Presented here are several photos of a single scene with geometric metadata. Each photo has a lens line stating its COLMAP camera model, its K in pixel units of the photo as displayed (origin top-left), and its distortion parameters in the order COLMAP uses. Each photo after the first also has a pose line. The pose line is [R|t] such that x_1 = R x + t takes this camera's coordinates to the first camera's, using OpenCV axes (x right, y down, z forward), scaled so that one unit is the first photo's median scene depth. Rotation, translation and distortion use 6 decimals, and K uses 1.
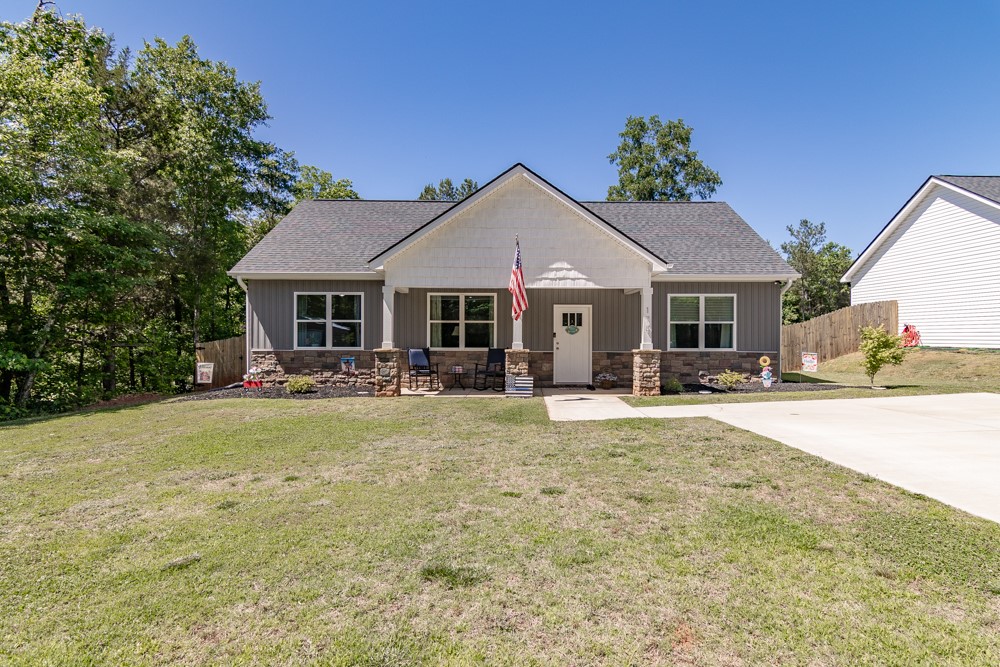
lens RADIAL K [[412.5, 0, 511.6], [0, 412.5, 333.5], [0, 0, 1]] dist [0.001246, 0.000302]
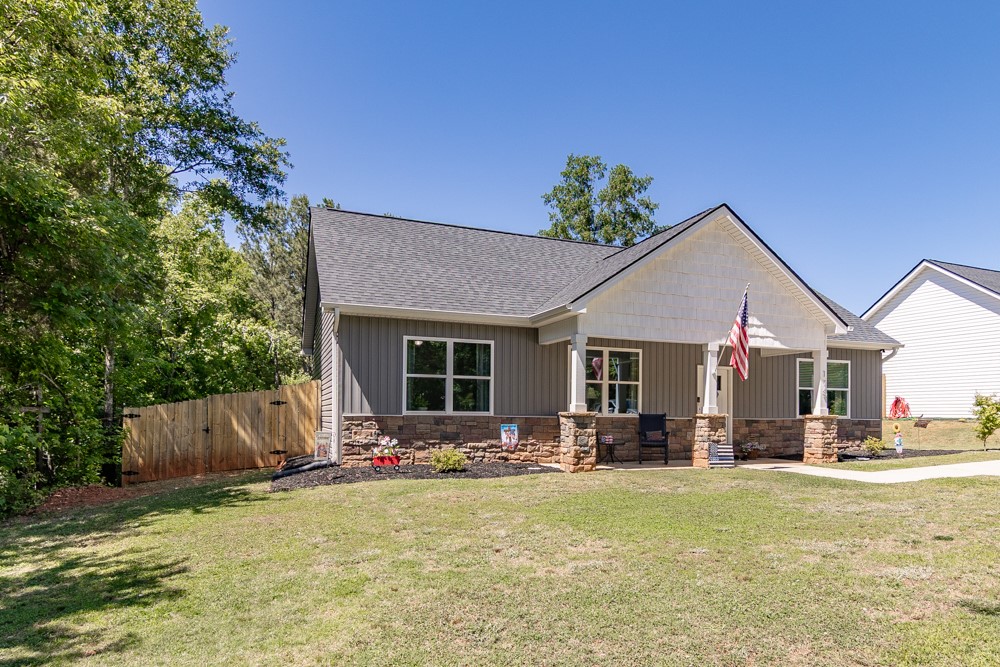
lens RADIAL K [[517.8, 0, 501.5], [0, 517.8, 400.0], [0, 0, 1]] dist [0.000328, -0.000206]
pose [[0.952409, 0.013802, 0.304509, -0.636418], [-0.009374, 0.999828, -0.015997, 0.026143], [-0.304677, 0.012381, 0.952375, 0.073436]]
